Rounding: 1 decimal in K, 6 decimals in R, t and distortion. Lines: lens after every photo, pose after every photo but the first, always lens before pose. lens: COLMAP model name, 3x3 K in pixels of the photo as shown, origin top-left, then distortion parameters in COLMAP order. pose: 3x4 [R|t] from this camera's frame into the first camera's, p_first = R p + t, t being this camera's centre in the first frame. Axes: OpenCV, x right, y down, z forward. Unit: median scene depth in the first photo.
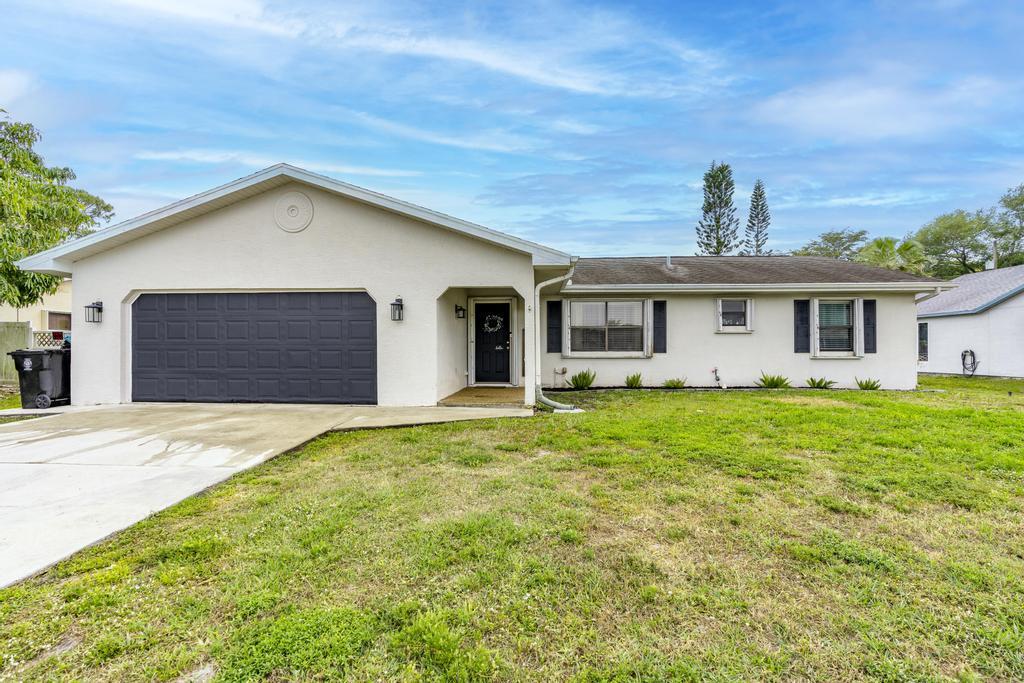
lens RADIAL K [[464.4, 0, 512.2], [0, 464.4, 349.4], [0, 0, 1]] dist [-0.003191, 0.000858]
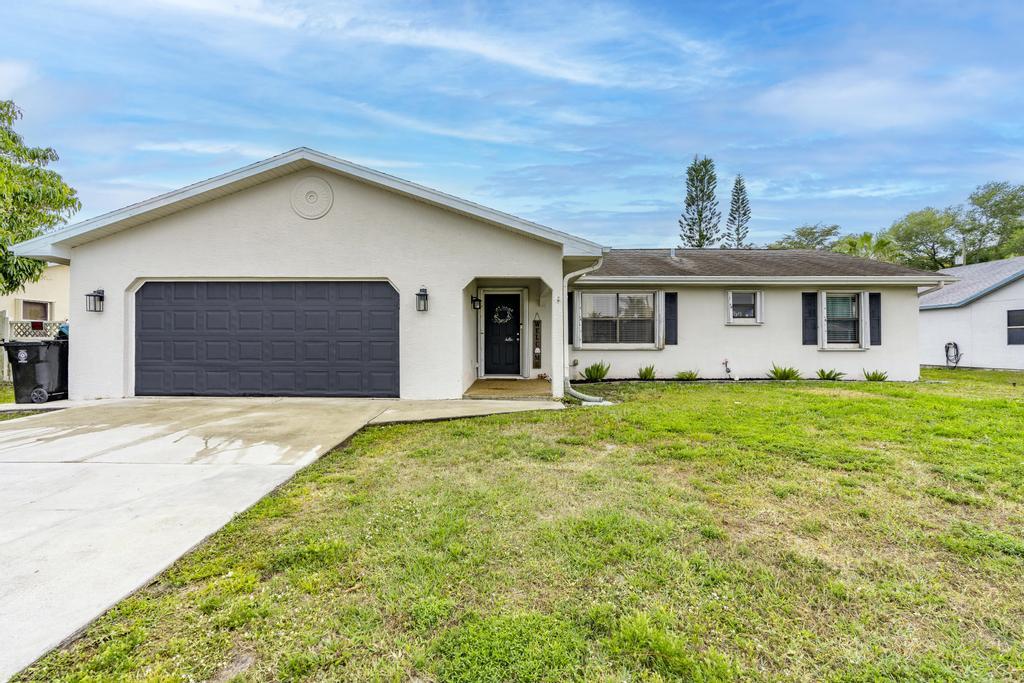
lens RADIAL K [[469.2, 0, 505.6], [0, 469.2, 338.8], [0, 0, 1]] dist [-0.002066, 0.000151]
pose [[0.998988, 0.001515, 0.044954, -0.083435], [-0.001249, 0.999982, -0.005943, 0.000954], [-0.044962, 0.005881, 0.998971, 0.008862]]
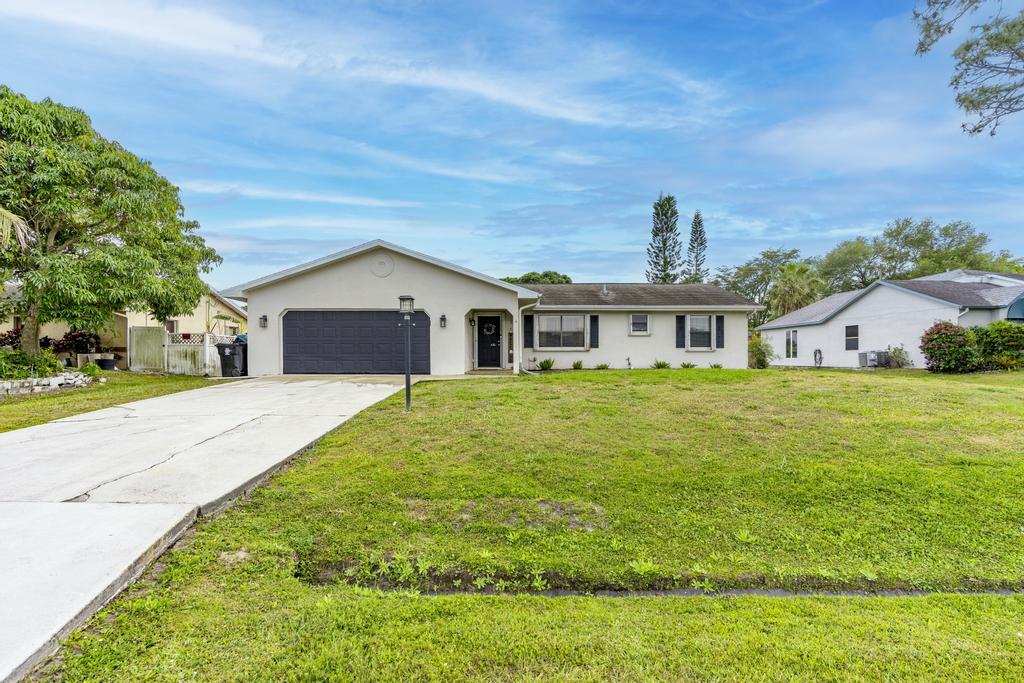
lens RADIAL K [[473.4, 0, 516.7], [0, 473.4, 358.4], [0, 0, 1]] dist [-0.002667, -0.000091]
pose [[0.997556, -0.000451, 0.069873, -0.063244], [0.000149, 0.999991, 0.004331, 0.036829], [-0.069874, -0.004310, 0.997547, -0.612324]]
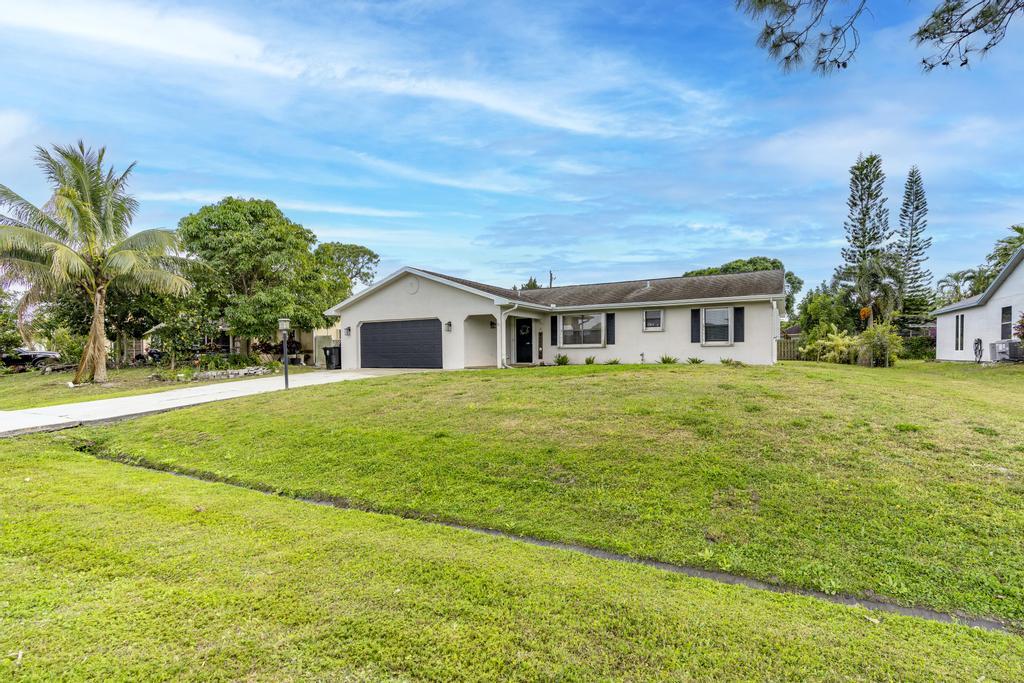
lens RADIAL K [[489.3, 0, 558.0], [0, 489.3, 355.9], [0, 0, 1]] dist [0.003245, 0.000279]
pose [[0.920571, -0.008786, -0.390477, 0.839235], [0.011436, 0.999925, 0.004462, 0.039040], [0.390408, -0.008573, 0.920602, -0.705458]]
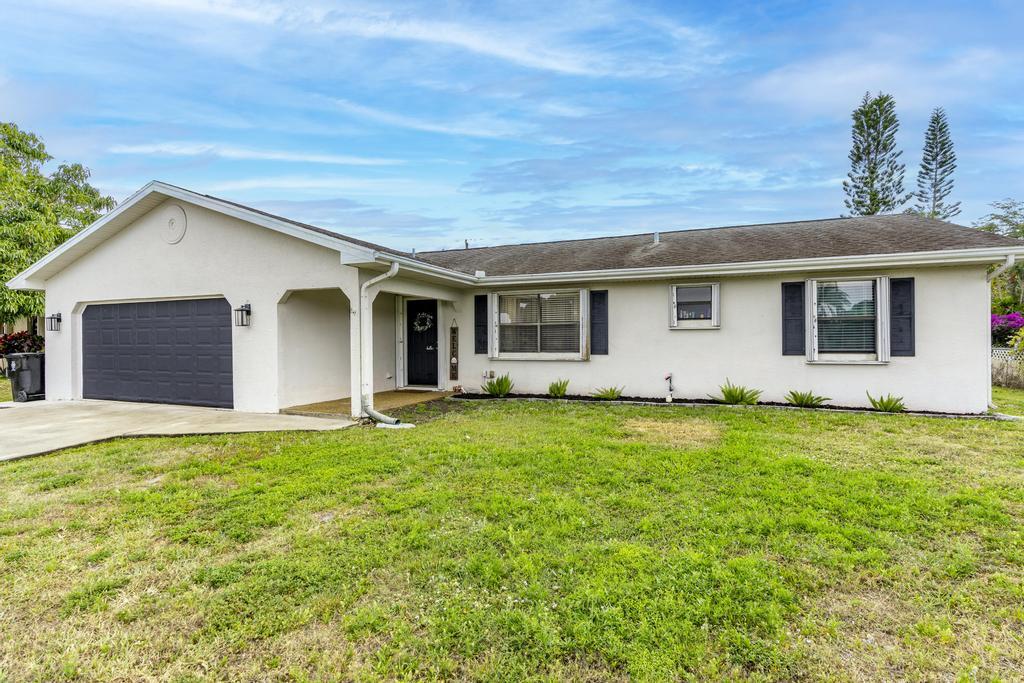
lens RADIAL K [[496.4, 0, 507.3], [0, 496.4, 340.6], [0, 0, 1]] dist [-0.001750, 0.000387]
pose [[0.948173, -0.005536, -0.317707, 0.445680], [0.007422, 0.999961, 0.004727, -0.022614], [0.317669, -0.006840, 0.948177, 0.123581]]
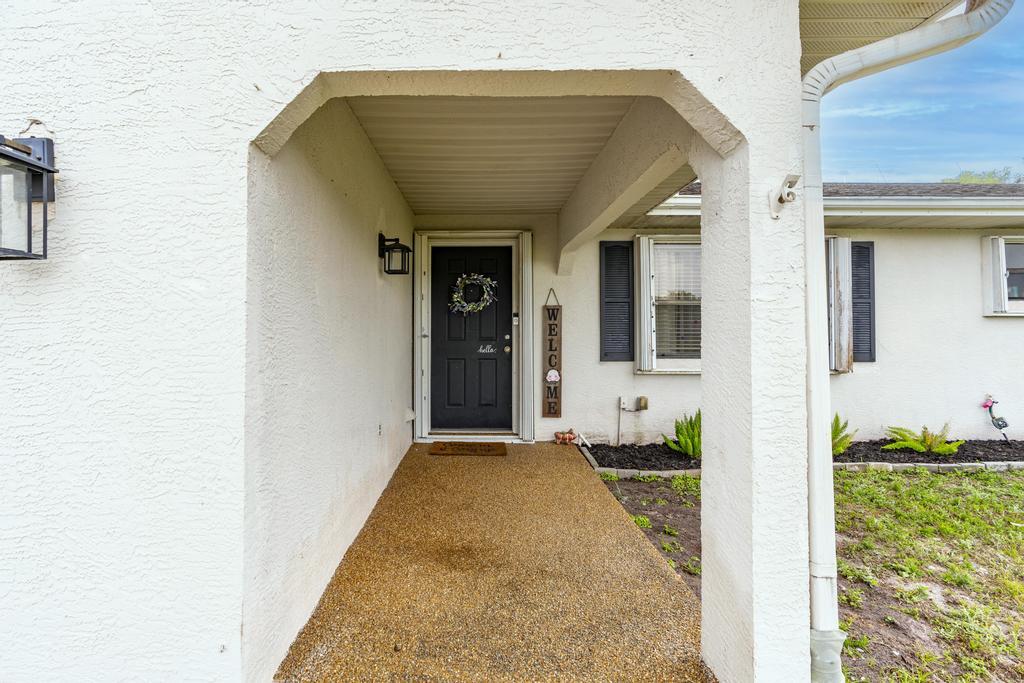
lens RADIAL K [[469.7, 0, 480.5], [0, 469.7, 318.1], [0, 0, 1]] dist [-0.000742, -0.000021]
pose [[0.998654, 0.001909, 0.051829, -0.059300], [-0.001229, 0.999913, -0.013155, -0.027797], [-0.051849, 0.013074, 0.998569, 0.588061]]
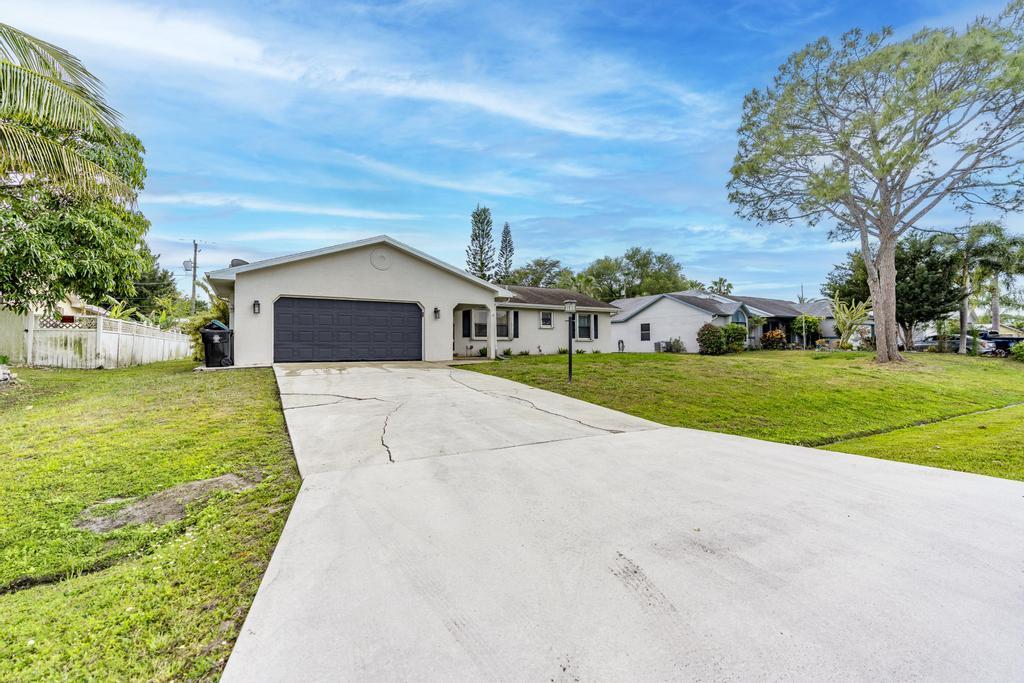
lens RADIAL K [[465.6, 0, 512.9], [0, 465.6, 337.7], [0, 0, 1]] dist [-0.001433, -0.000071]
pose [[0.834131, 0.008971, 0.551493, -0.783245], [0.000989, 0.999842, -0.017760, 0.042280], [-0.551565, 0.015359, 0.833990, -0.637477]]
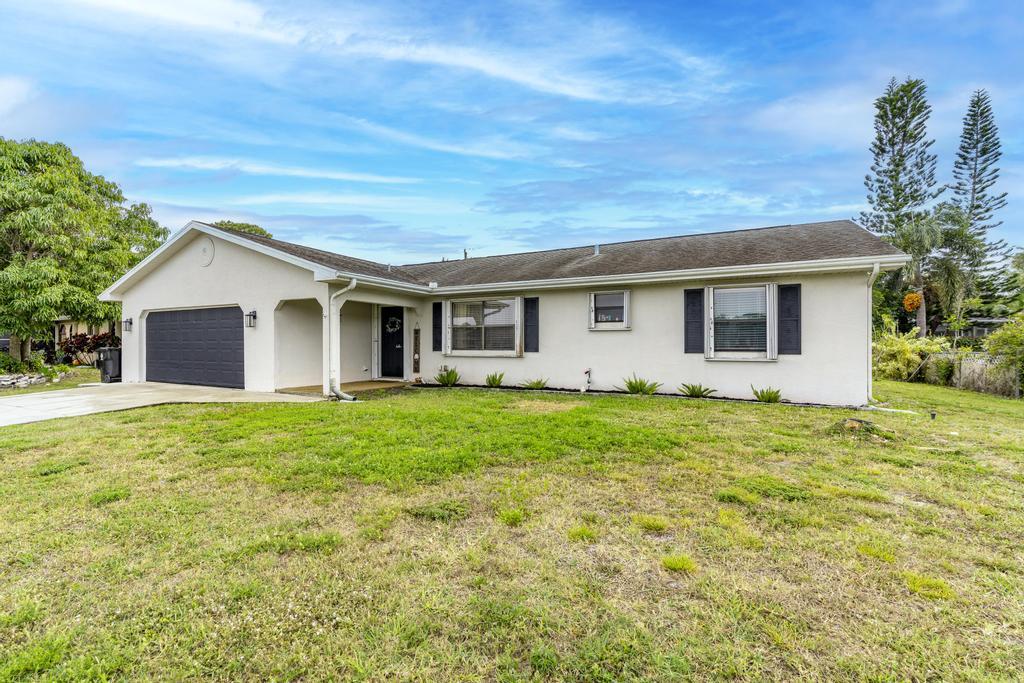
lens RADIAL K [[495.5, 0, 434.4], [0, 495.5, 346.3], [0, 0, 1]] dist [-0.001413, -0.000235]
pose [[0.875264, 0.001478, -0.483642, 0.644243], [0.000525, 0.999992, 0.004006, -0.008863], [0.483644, -0.003760, 0.875256, 0.005523]]
